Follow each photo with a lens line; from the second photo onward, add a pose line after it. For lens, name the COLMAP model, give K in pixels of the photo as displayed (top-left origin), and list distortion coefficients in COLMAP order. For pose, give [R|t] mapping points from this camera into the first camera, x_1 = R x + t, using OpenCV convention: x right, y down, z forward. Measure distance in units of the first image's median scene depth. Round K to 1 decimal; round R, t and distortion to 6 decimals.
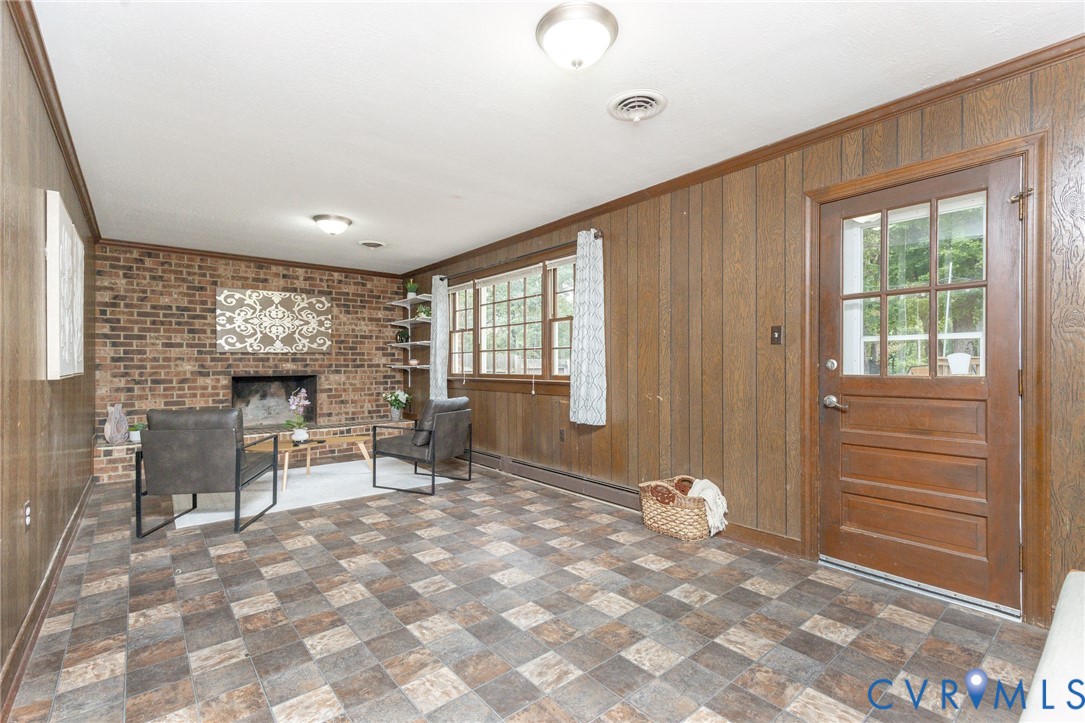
lens RADIAL K [[486.6, 0, 549.3], [0, 486.6, 362.3], [0, 0, 1]] dist [0.000541, 0.000395]
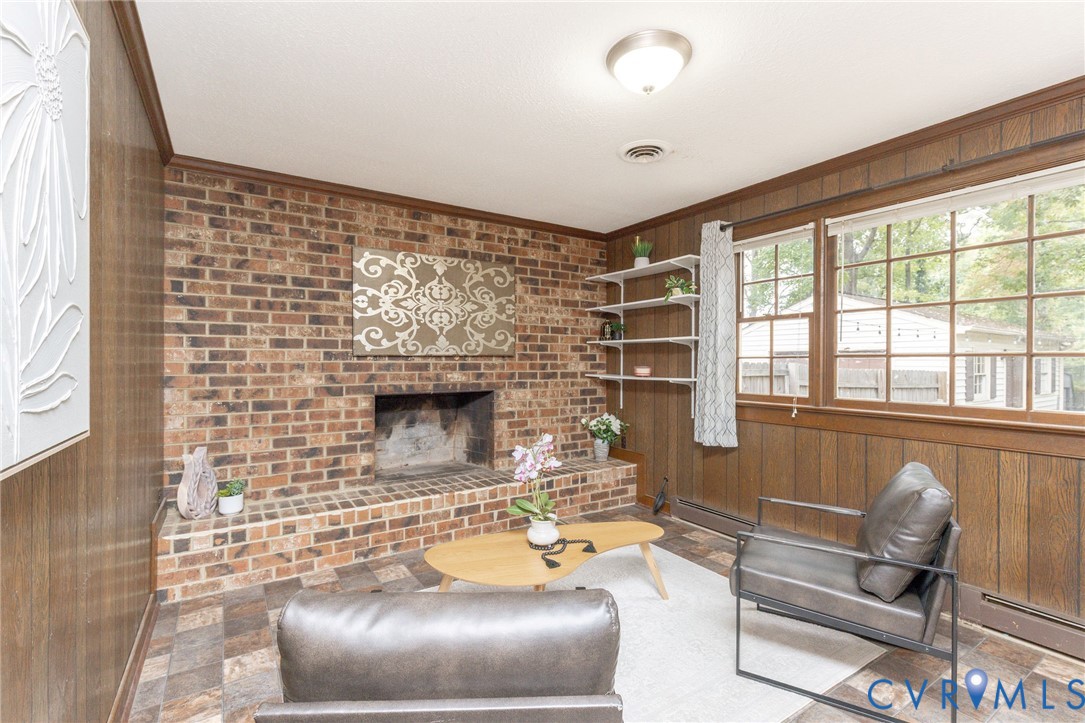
lens RADIAL K [[486.6, 0, 557.1], [0, 486.6, 362.3], [0, 0, 1]] dist [0.000541, 0.000395]
pose [[0.993876, 0.005149, -0.110380, -0.378576], [-0.004434, 0.999968, 0.006728, -0.017652], [0.110411, -0.006198, 0.993867, 0.444847]]
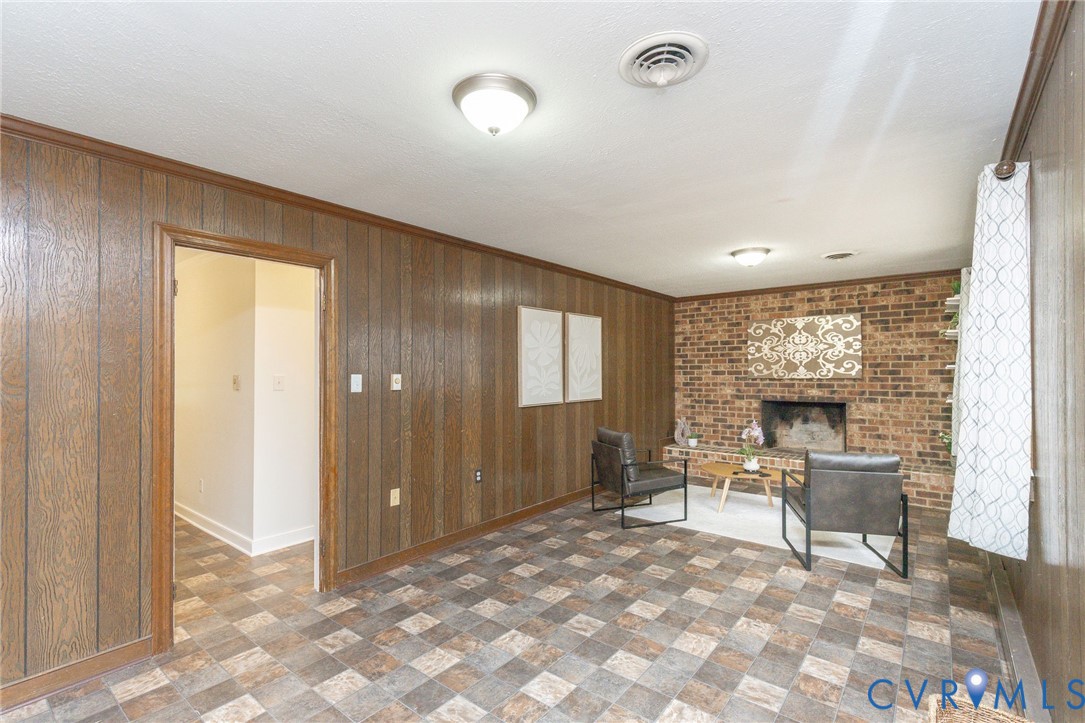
lens RADIAL K [[486.6, 0, 532.9], [0, 486.6, 371.6], [0, 0, 1]] dist [0.000541, 0.000395]
pose [[0.184231, 0.000741, -0.982883, 0.348652], [0.008359, 0.999962, 0.002321, -0.044946], [0.982847, -0.008643, 0.184218, 0.305627]]
